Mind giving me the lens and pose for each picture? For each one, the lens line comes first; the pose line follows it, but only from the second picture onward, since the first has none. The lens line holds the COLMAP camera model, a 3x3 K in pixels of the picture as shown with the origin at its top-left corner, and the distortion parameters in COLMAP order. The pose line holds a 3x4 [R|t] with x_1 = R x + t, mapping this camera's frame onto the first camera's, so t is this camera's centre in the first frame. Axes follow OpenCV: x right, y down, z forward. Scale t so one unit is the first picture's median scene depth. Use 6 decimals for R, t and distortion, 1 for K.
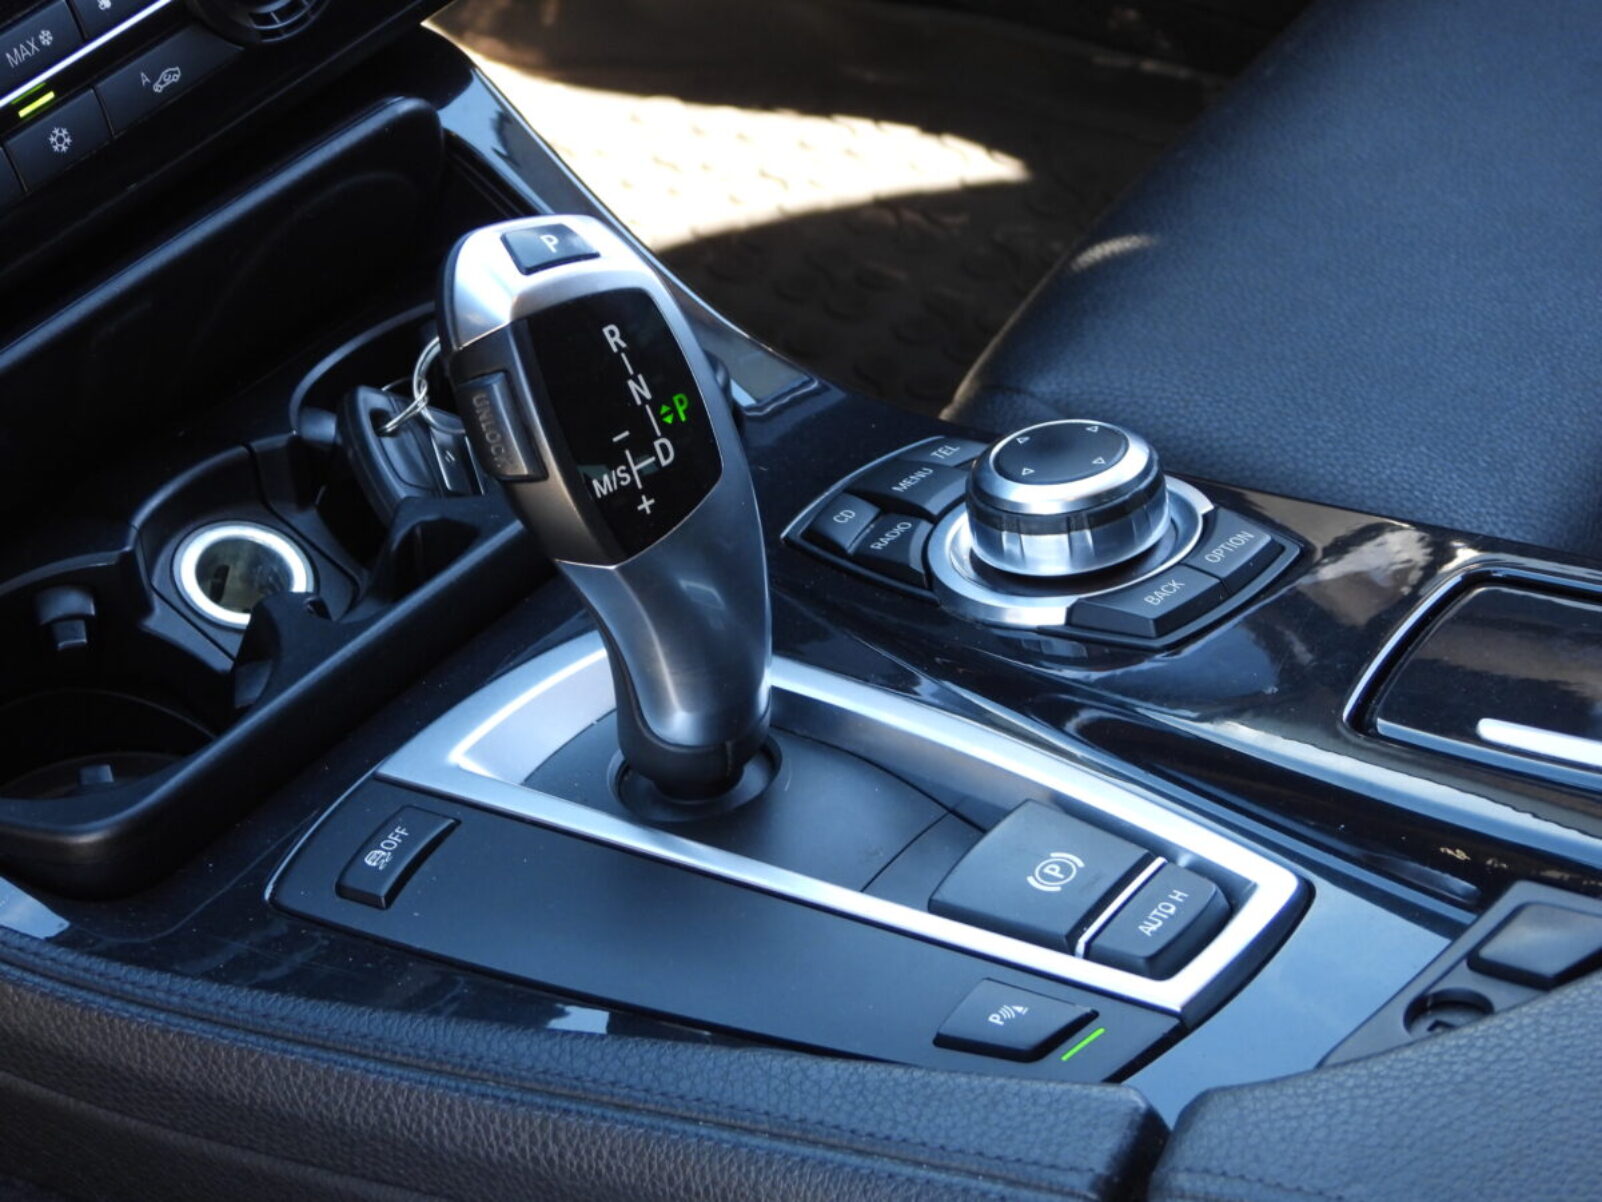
lens RADIAL K [[5056.6, 0, 801.0], [0, 5056.6, 601.0], [0, 0, 1]] dist [-0.137259, -1.598503]
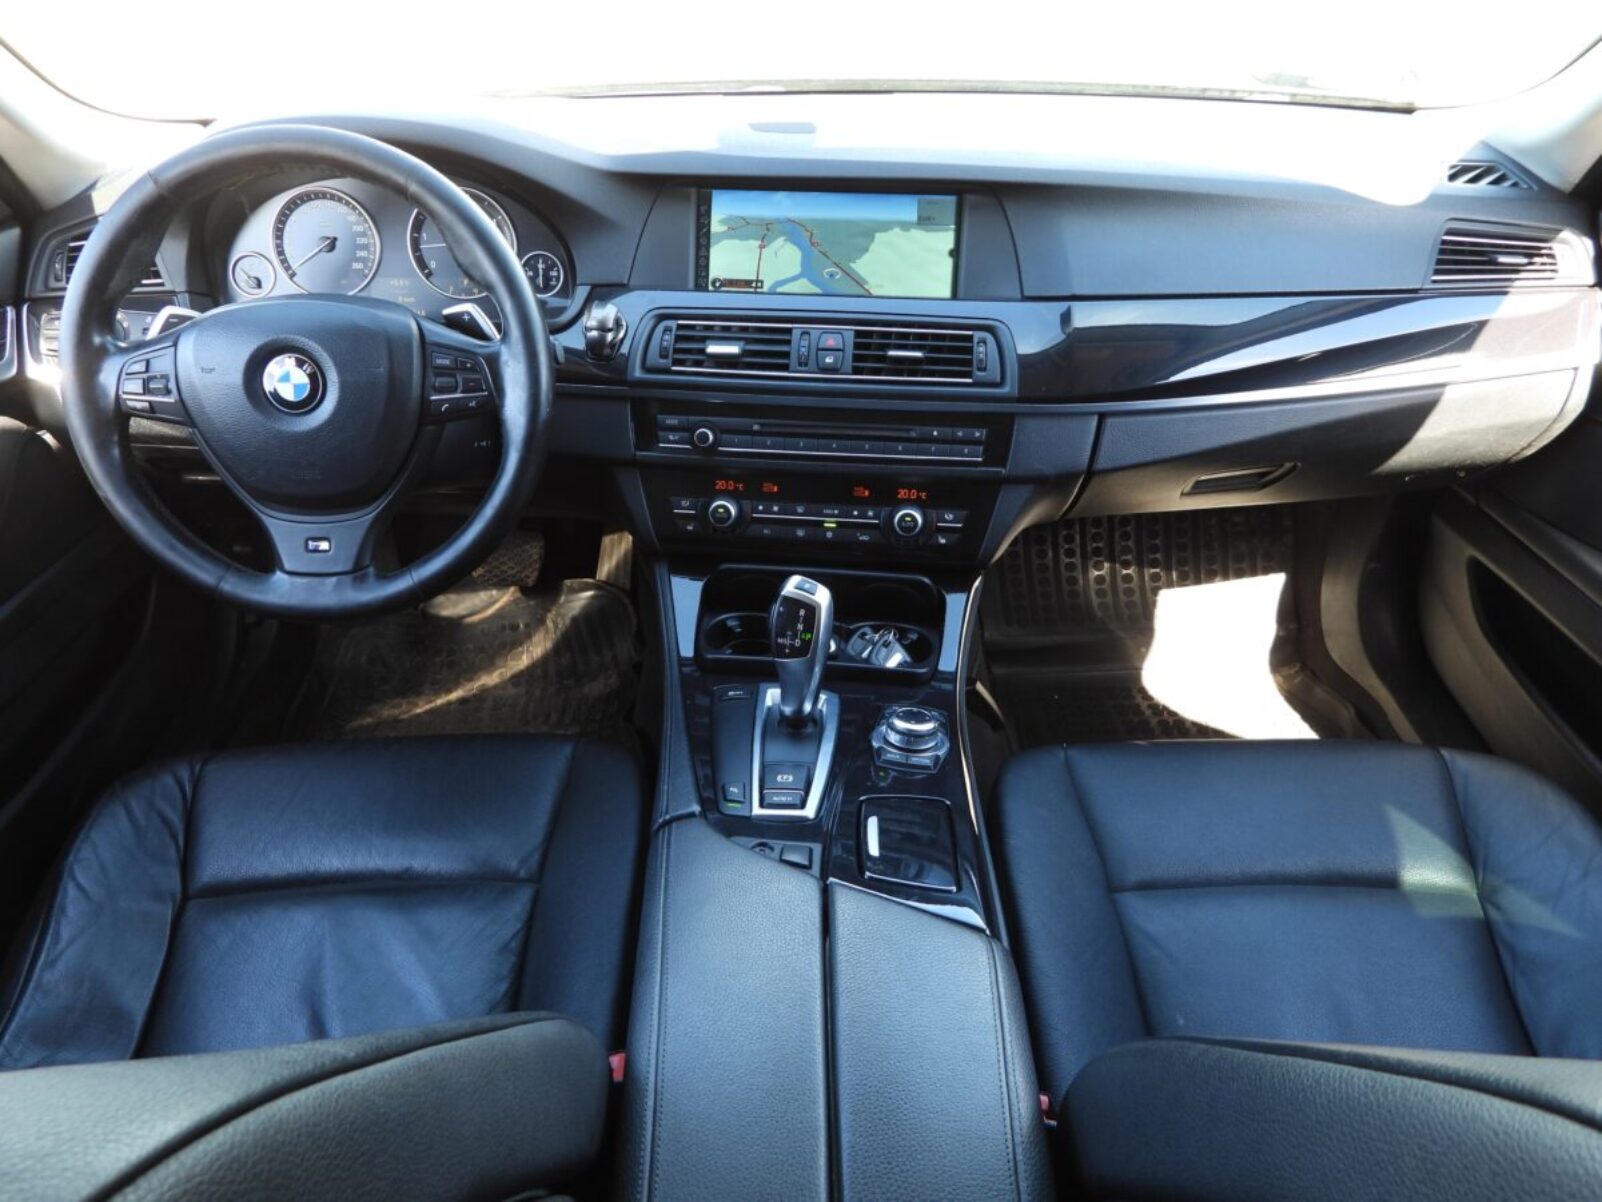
lens RADIAL K [[1155.4, 0, 801.0], [0, 1155.4, 601.0], [0, 0, 1]] dist [-0.014857, 0.000344]
pose [[0.530307, 0.482038, -0.697434, 0.607979], [-0.535830, 0.828067, 0.164898, -0.212430], [0.657009, 0.286260, 0.697420, 0.336890]]
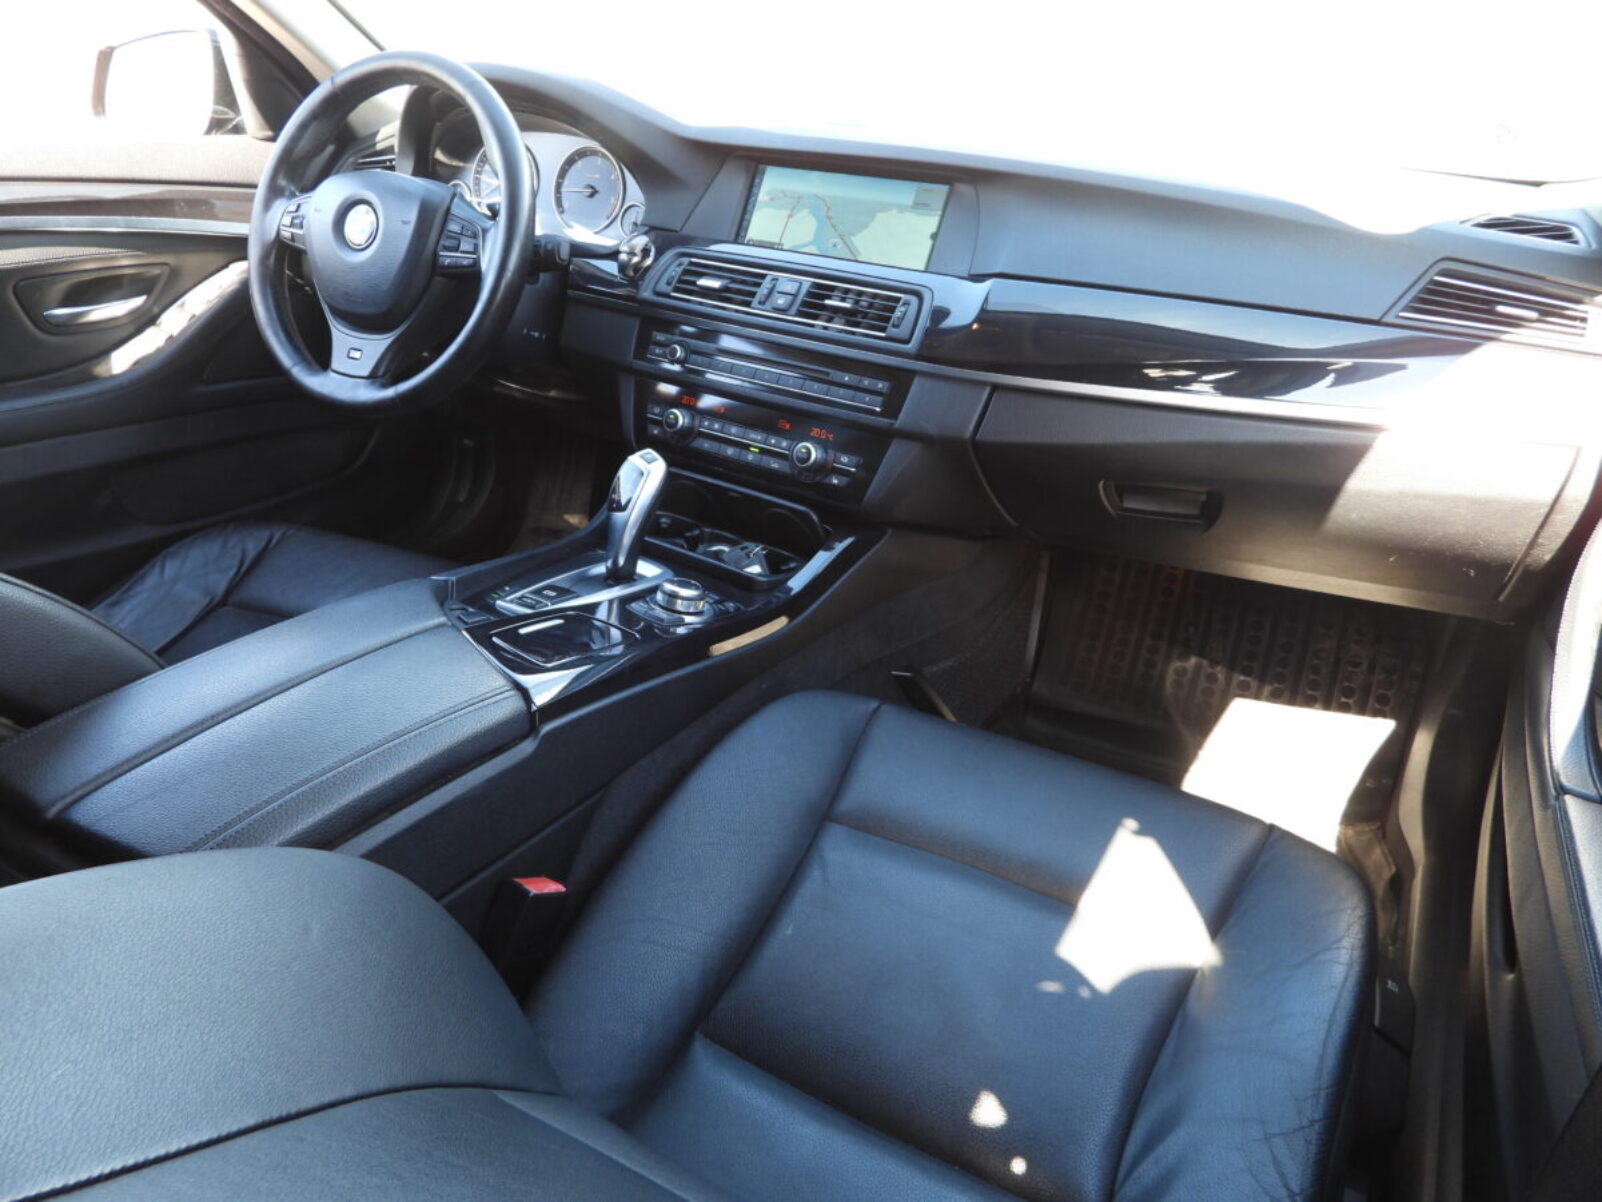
lens RADIAL K [[1155.4, 0, 801.0], [0, 1155.4, 601.0], [0, 0, 1]] dist [-0.014857, 0.000344]
pose [[0.046790, 0.450826, -0.891385, 0.968667], [-0.657403, 0.685766, 0.312325, -0.404553], [0.752085, 0.571385, 0.328462, 0.822087]]
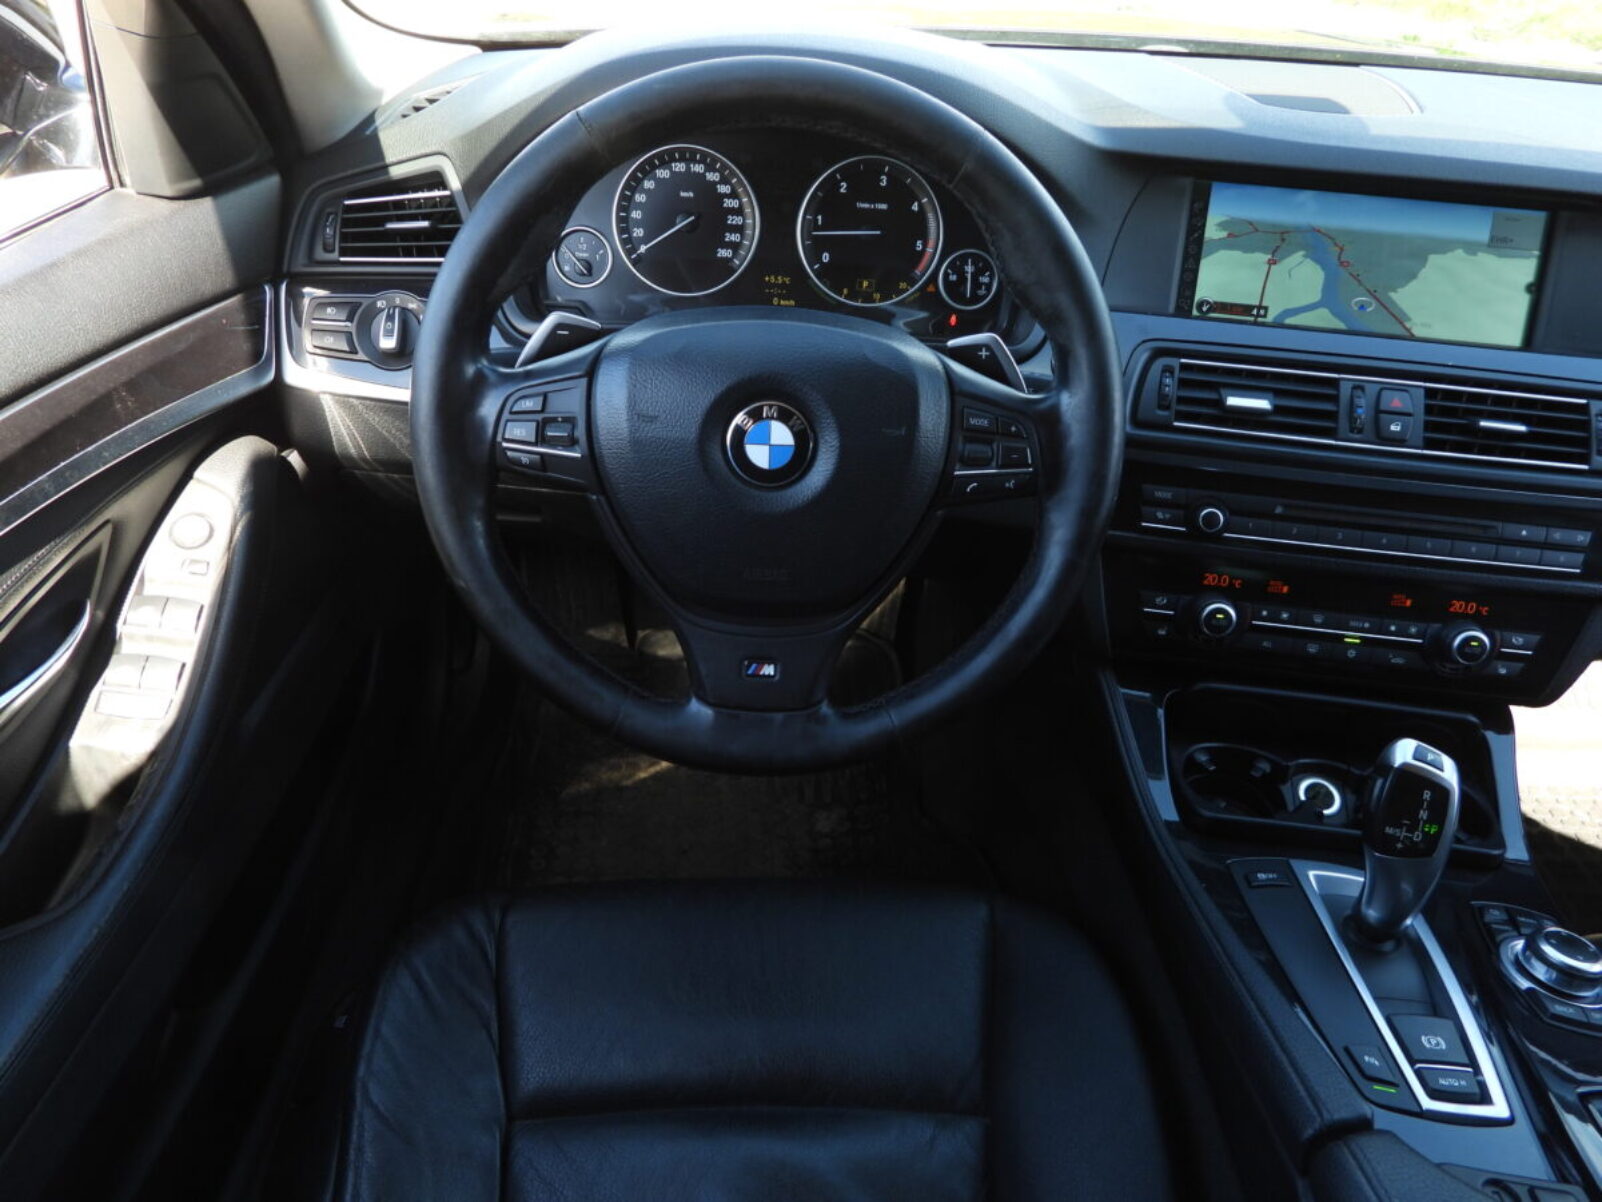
lens RADIAL K [[1130.5, 0, 801.0], [0, 1130.5, 601.0], [0, 0, 1]] dist [-0.016891, 0.000078]
pose [[0.516380, 0.535939, -0.667923, 0.150949], [-0.582033, 0.791764, 0.185331, -0.050263], [0.628164, 0.293052, 0.720785, 0.258735]]
